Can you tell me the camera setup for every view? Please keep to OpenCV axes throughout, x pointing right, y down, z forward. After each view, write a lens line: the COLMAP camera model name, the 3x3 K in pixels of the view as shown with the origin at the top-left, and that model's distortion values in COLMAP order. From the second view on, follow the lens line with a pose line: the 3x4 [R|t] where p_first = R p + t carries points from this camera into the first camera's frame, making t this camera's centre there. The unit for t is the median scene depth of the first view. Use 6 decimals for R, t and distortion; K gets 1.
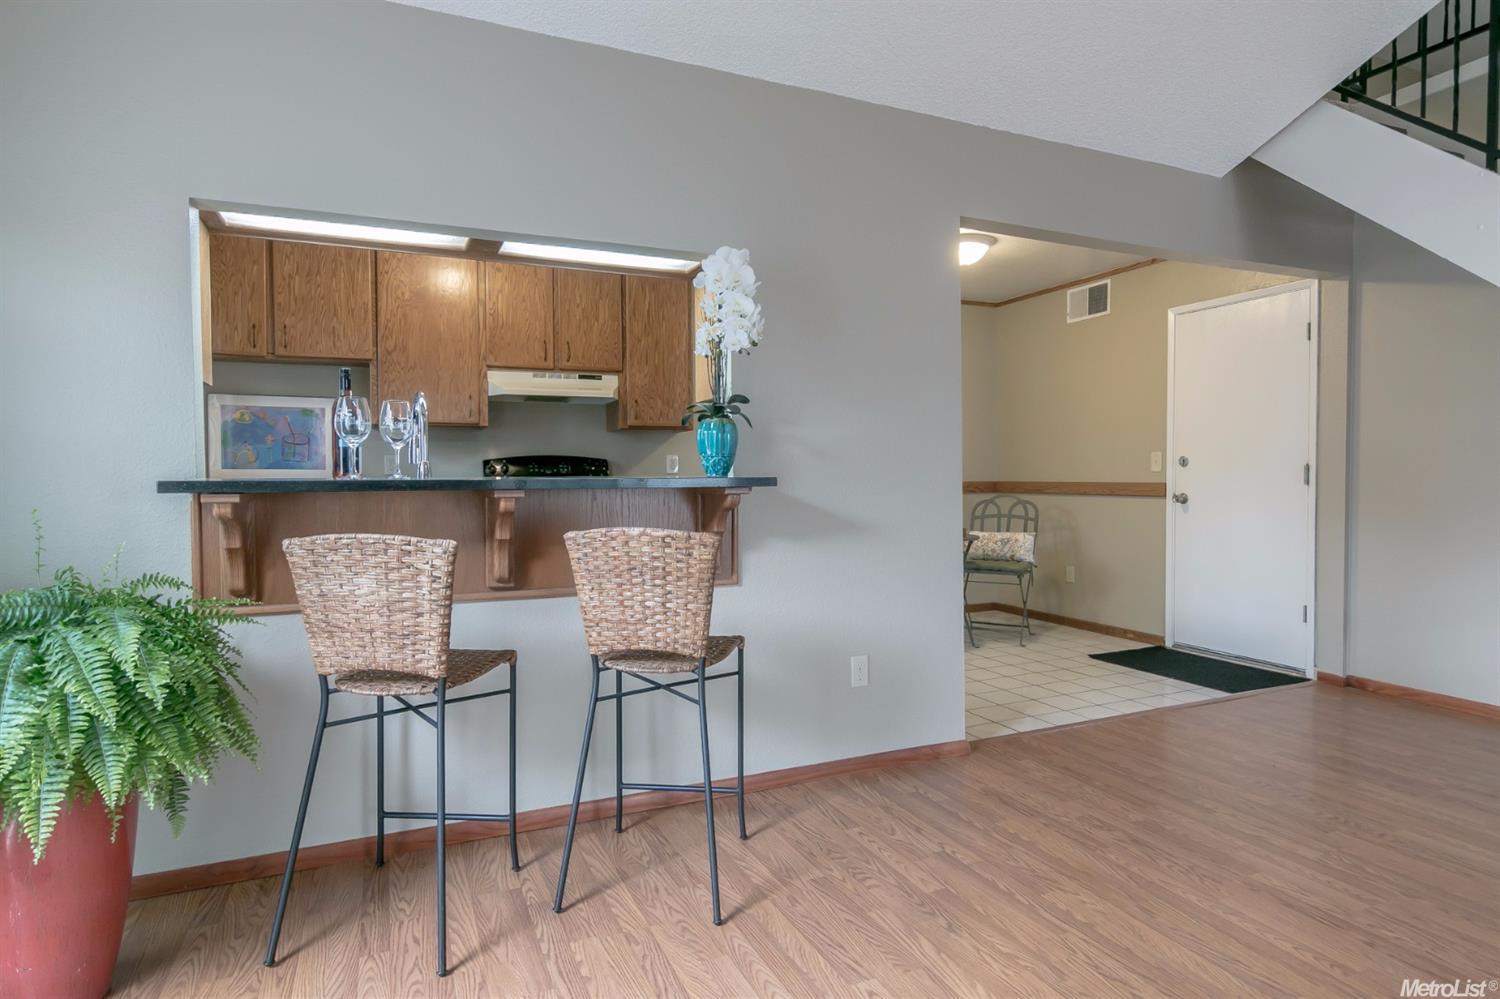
lens RADIAL K [[850.8, 0, 777.2], [0, 850.8, 501.8], [0, 0, 1]] dist [-0.001297, -0.000367]
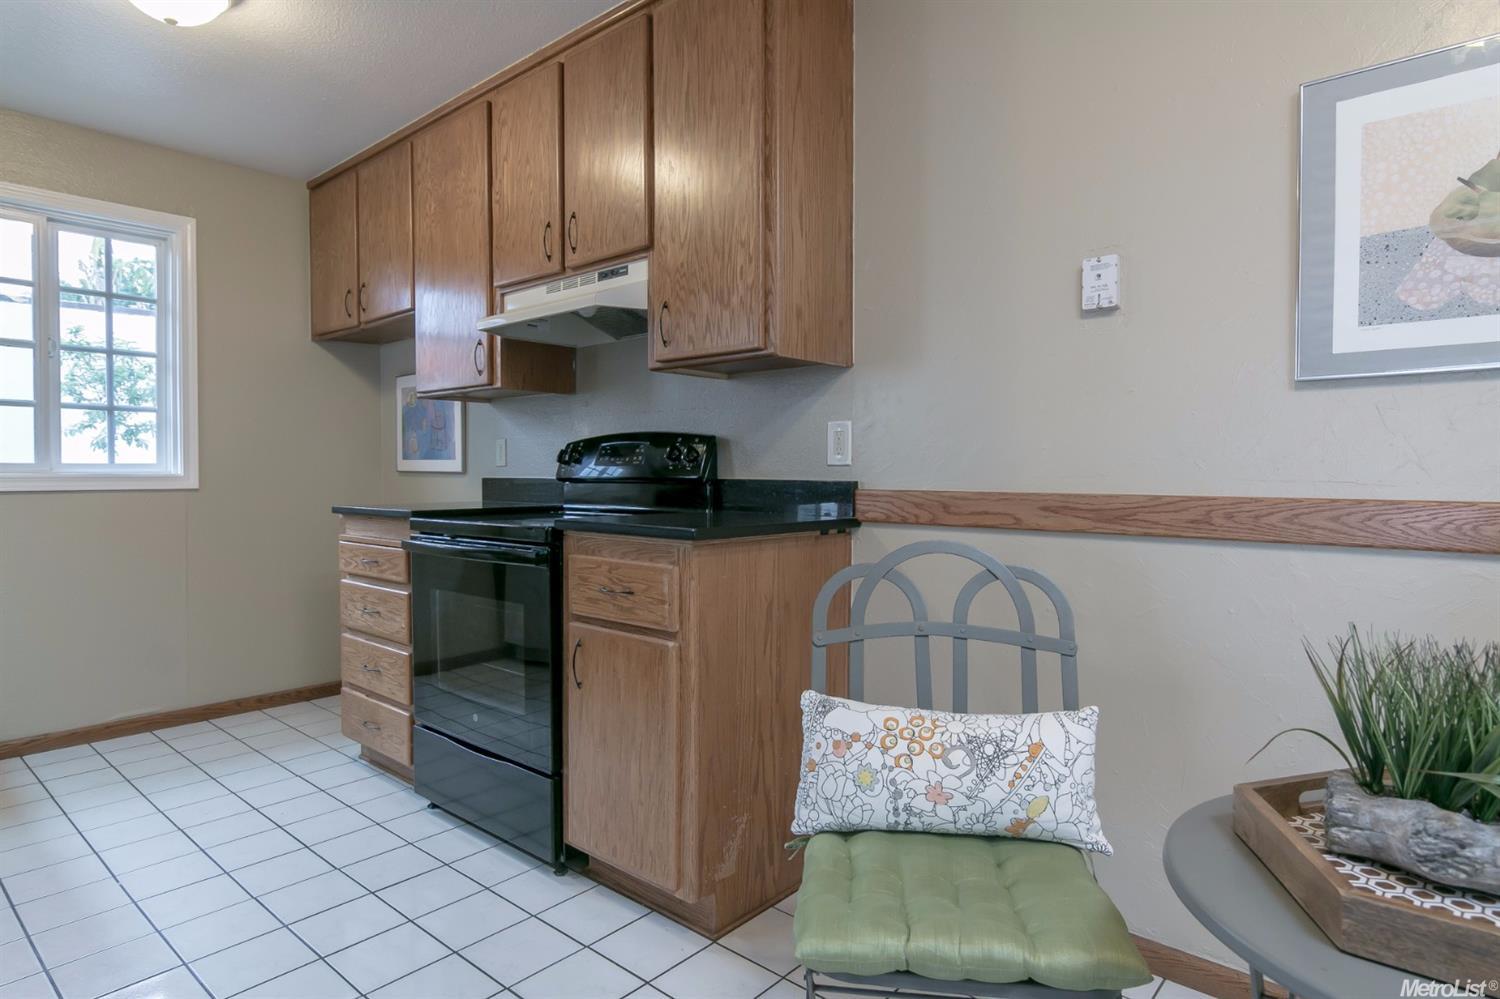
lens RADIAL K [[850.8, 0, 740.8], [0, 850.8, 488.3], [0, 0, 1]] dist [-0.001297, -0.000367]
pose [[0.384886, 0.025466, -0.922613, 0.259786], [-0.031327, 0.999404, 0.014517, -0.027491], [0.922432, 0.023315, 0.385454, 0.831037]]
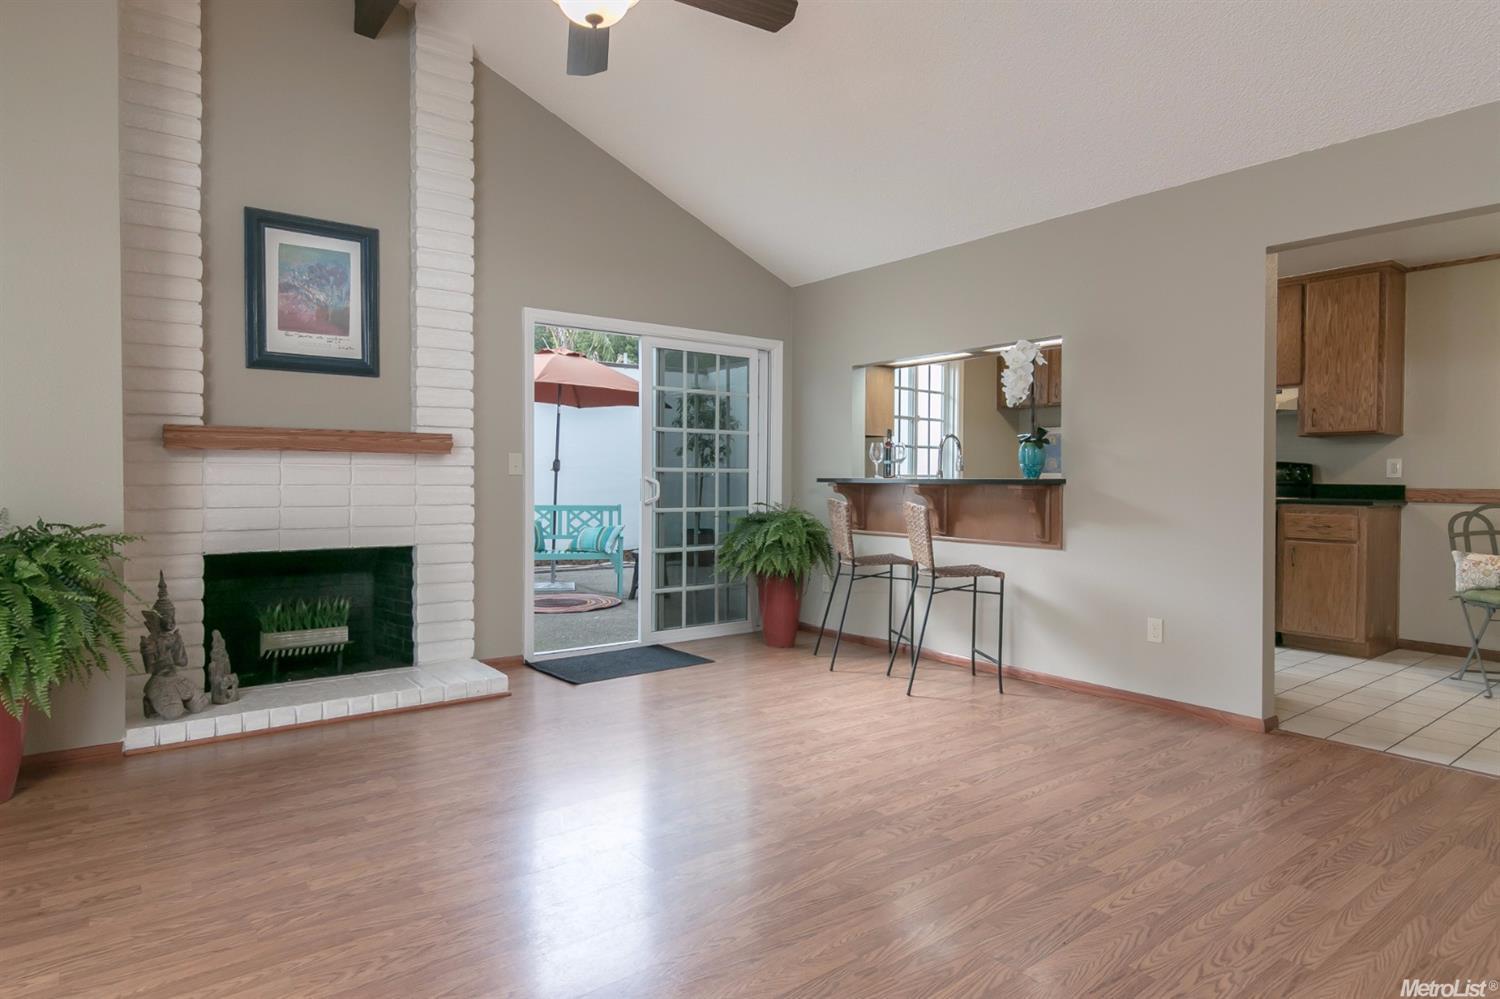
lens RADIAL K [[850.8, 0, 708.8], [0, 850.8, 505.0], [0, 0, 1]] dist [-0.001297, -0.000367]
pose [[0.189429, 0.039539, -0.981098, 0.719873], [-0.036527, 0.998781, 0.033199, -0.005810], [0.981215, 0.029548, 0.190642, 0.046248]]
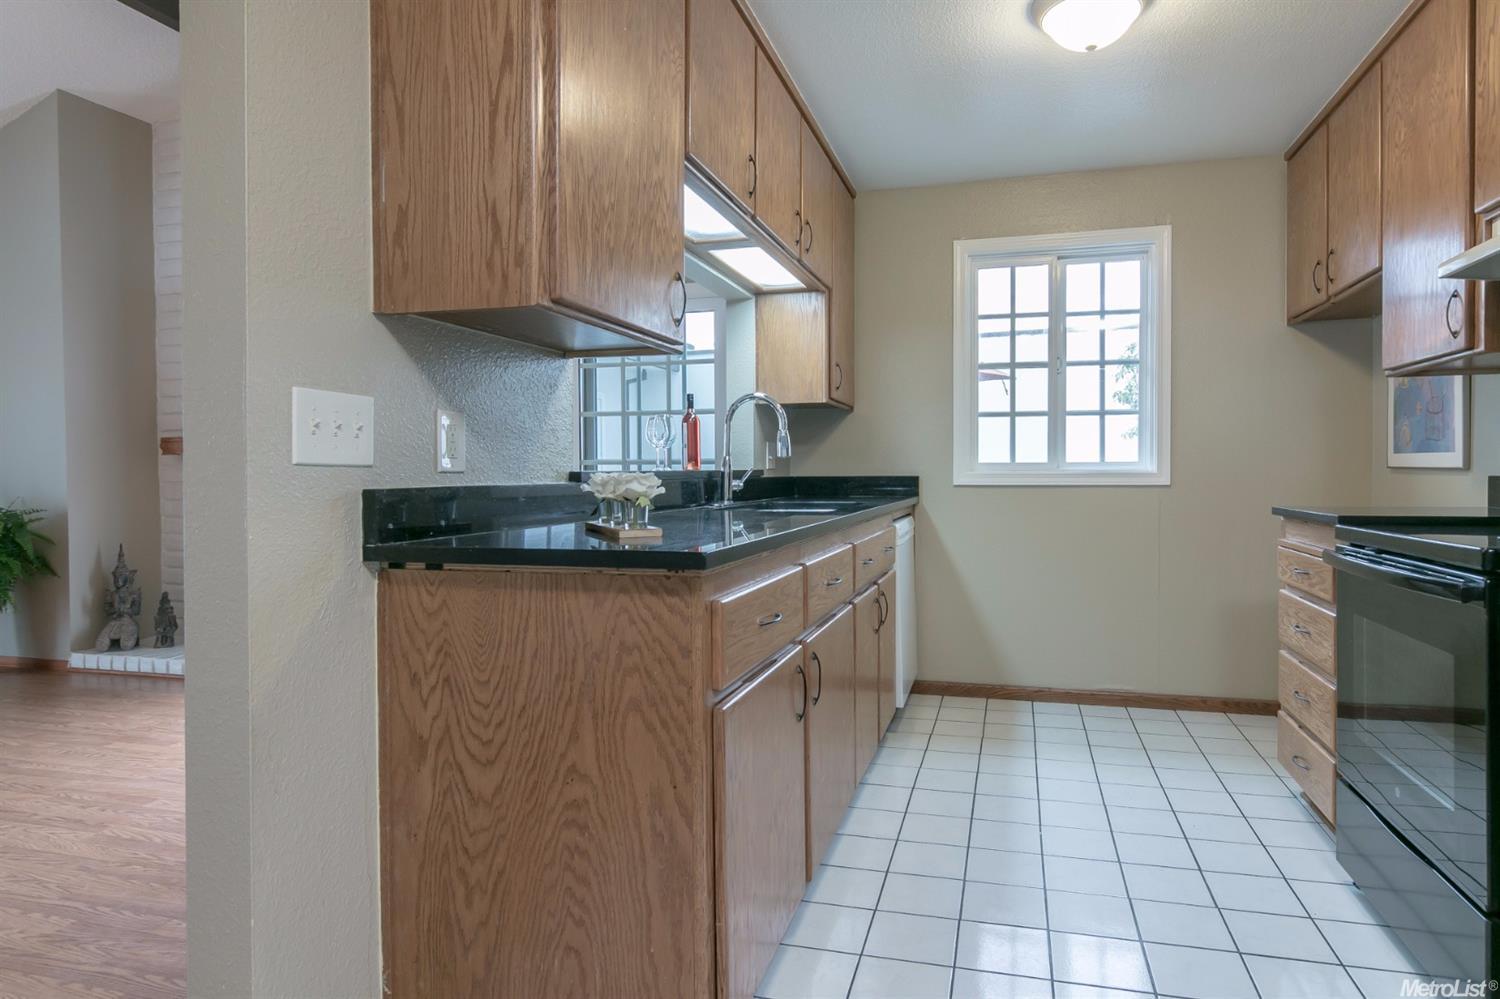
lens RADIAL K [[850.8, 0, 795.8], [0, 850.8, 488.3], [0, 0, 1]] dist [-0.001297, -0.000367]
pose [[-0.646275, 0.025284, -0.762686, 0.207141], [-0.015149, 0.998829, 0.045949, -0.028977], [0.762954, 0.041250, -0.645135, 0.907366]]
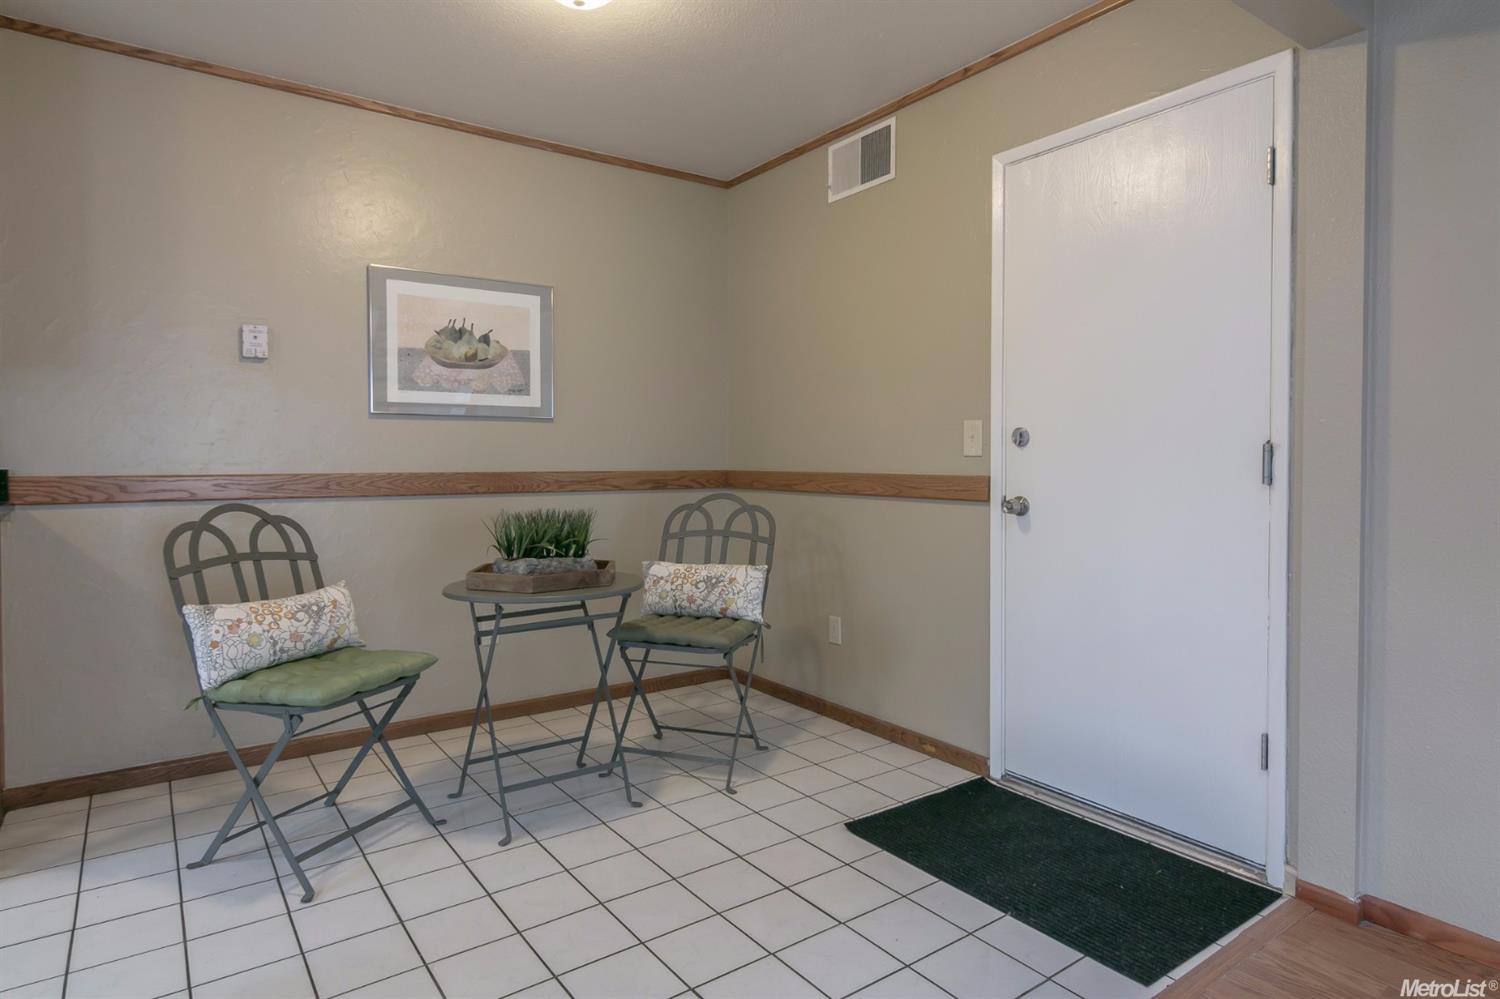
lens RADIAL K [[850.8, 0, 764.2], [0, 850.8, 478.5], [0, 0, 1]] dist [-0.001297, -0.000367]
pose [[0.983101, 0.000076, 0.183066, 0.217721], [0.001372, 0.999969, -0.007782, -0.017014], [-0.183061, 0.007902, 0.983070, 0.496027]]
